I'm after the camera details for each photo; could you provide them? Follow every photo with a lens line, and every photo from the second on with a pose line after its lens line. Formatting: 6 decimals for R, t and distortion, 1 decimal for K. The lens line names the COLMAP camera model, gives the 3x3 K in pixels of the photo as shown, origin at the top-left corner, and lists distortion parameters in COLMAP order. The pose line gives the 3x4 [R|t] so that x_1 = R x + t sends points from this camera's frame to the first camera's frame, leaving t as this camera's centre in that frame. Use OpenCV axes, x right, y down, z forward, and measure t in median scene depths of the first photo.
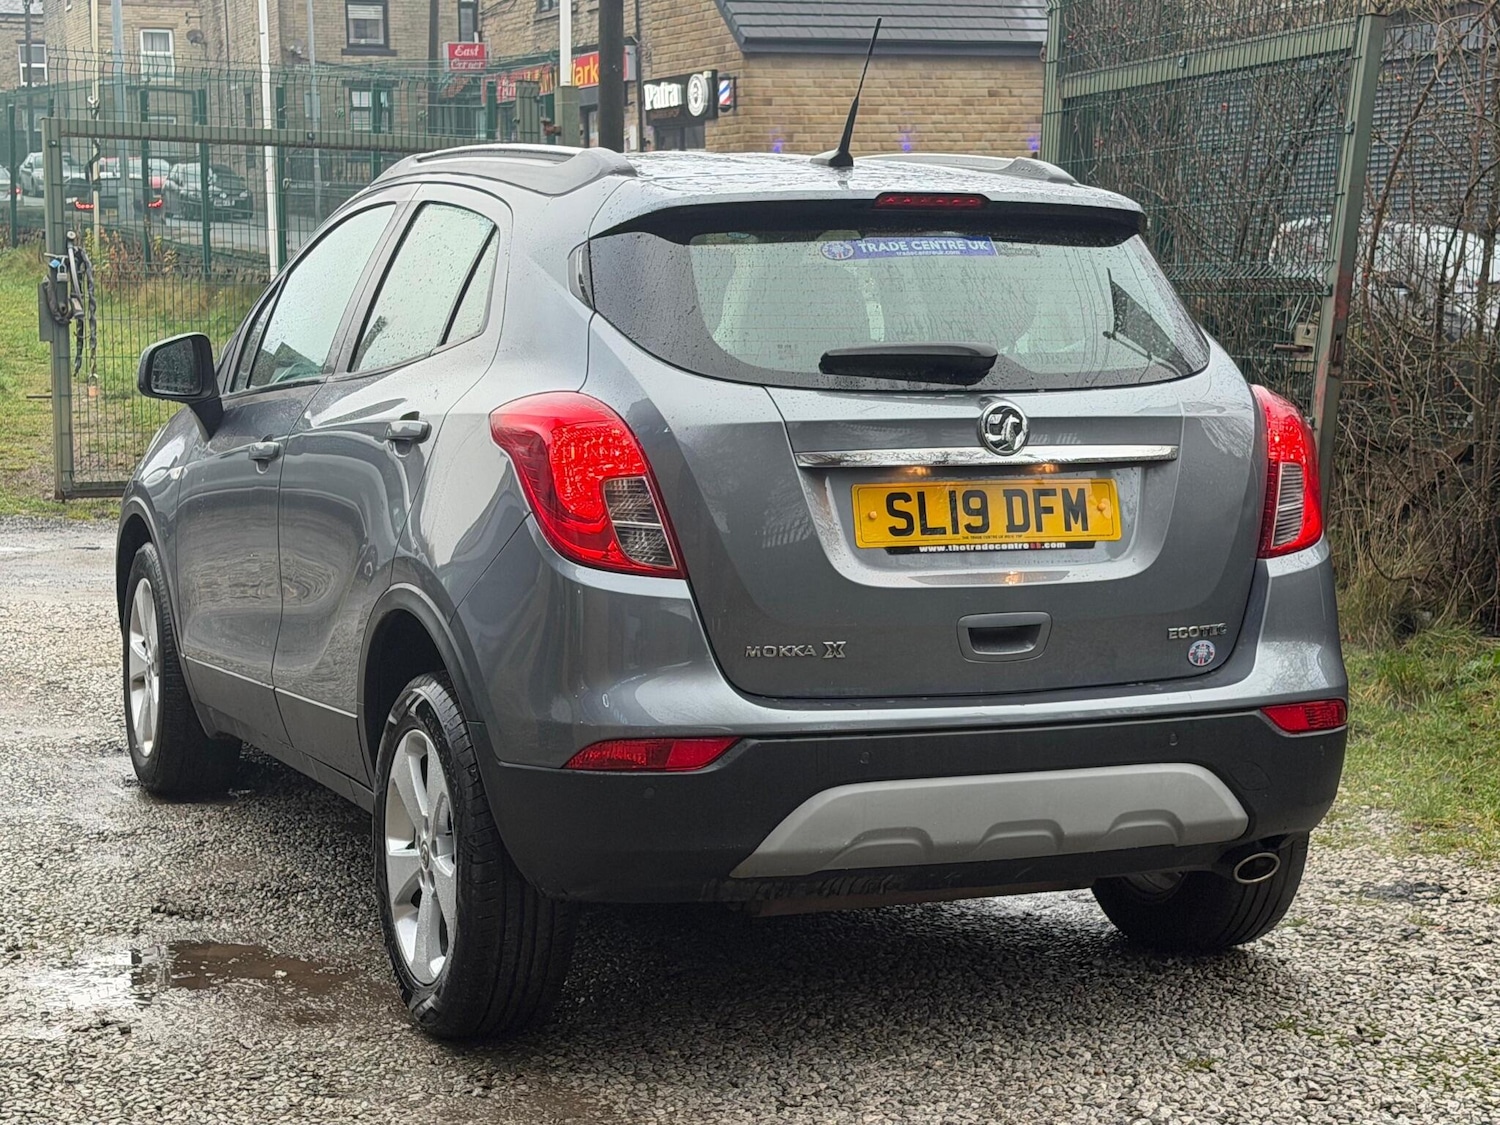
lens RADIAL K [[2619.6, 0, 697.0], [0, 2619.6, 557.5], [0, 0, 1]] dist [0.144532, -0.225824]
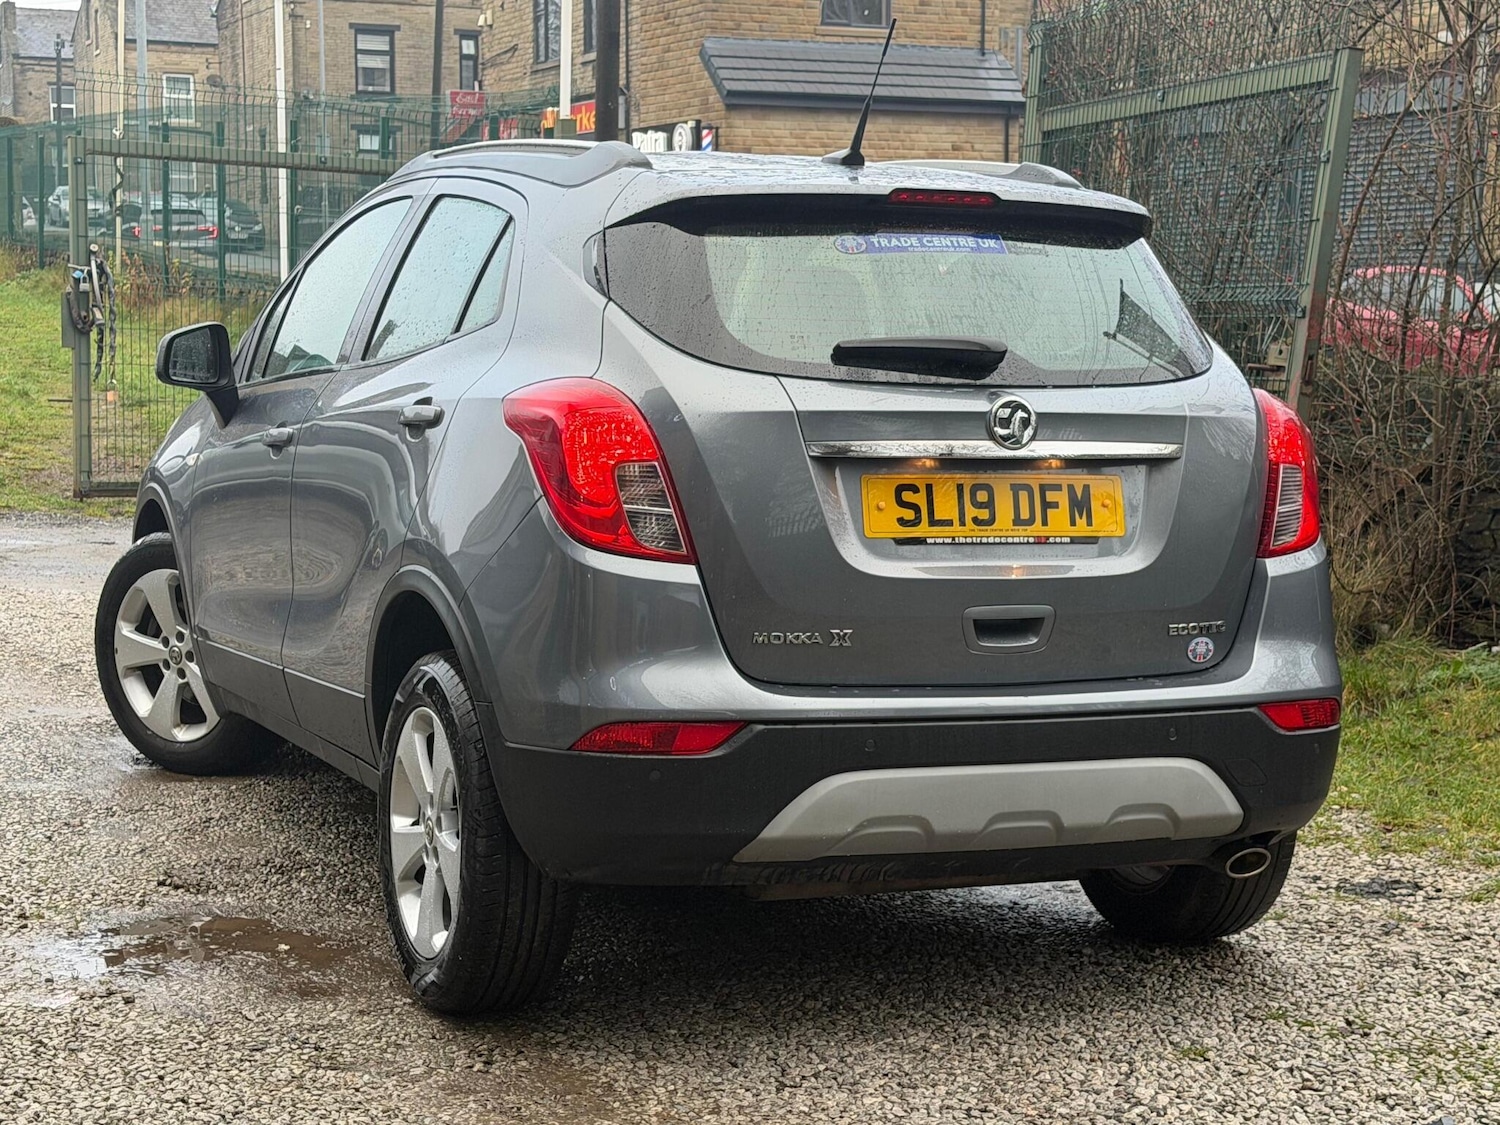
lens RADIAL K [[2611.0, 0, 752.3], [0, 2611.0, 570.9], [0, 0, 1]] dist [0.149568, -0.165610]
pose [[0.999632, 0.021803, 0.016131, 0.001662], [-0.021988, 0.999694, 0.011372, -0.001446], [-0.015878, -0.011722, 0.999805, -0.008126]]
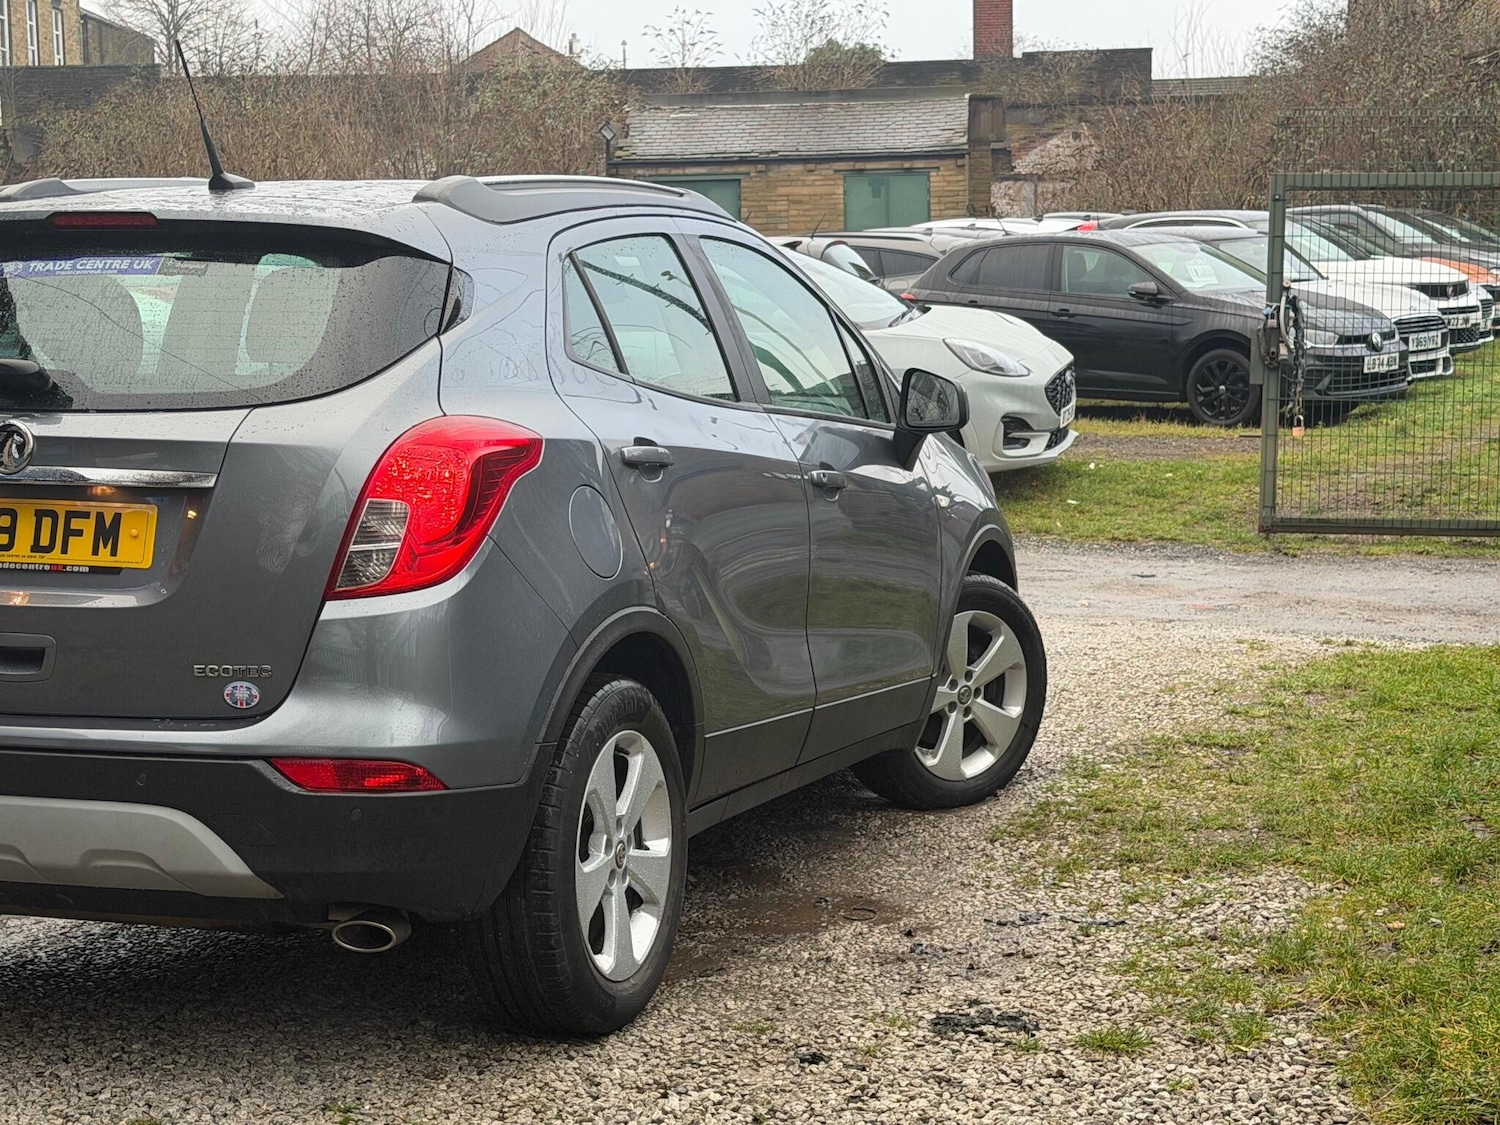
lens RADIAL K [[2624.5, 0, 760.4], [0, 2624.5, 578.3], [0, 0, 1]] dist [0.145045, -0.032913]
pose [[0.760174, 0.064269, -0.646533, 1.009538], [-0.059318, 0.997805, 0.029443, -0.047265], [0.647006, 0.015970, 0.762317, 0.429834]]
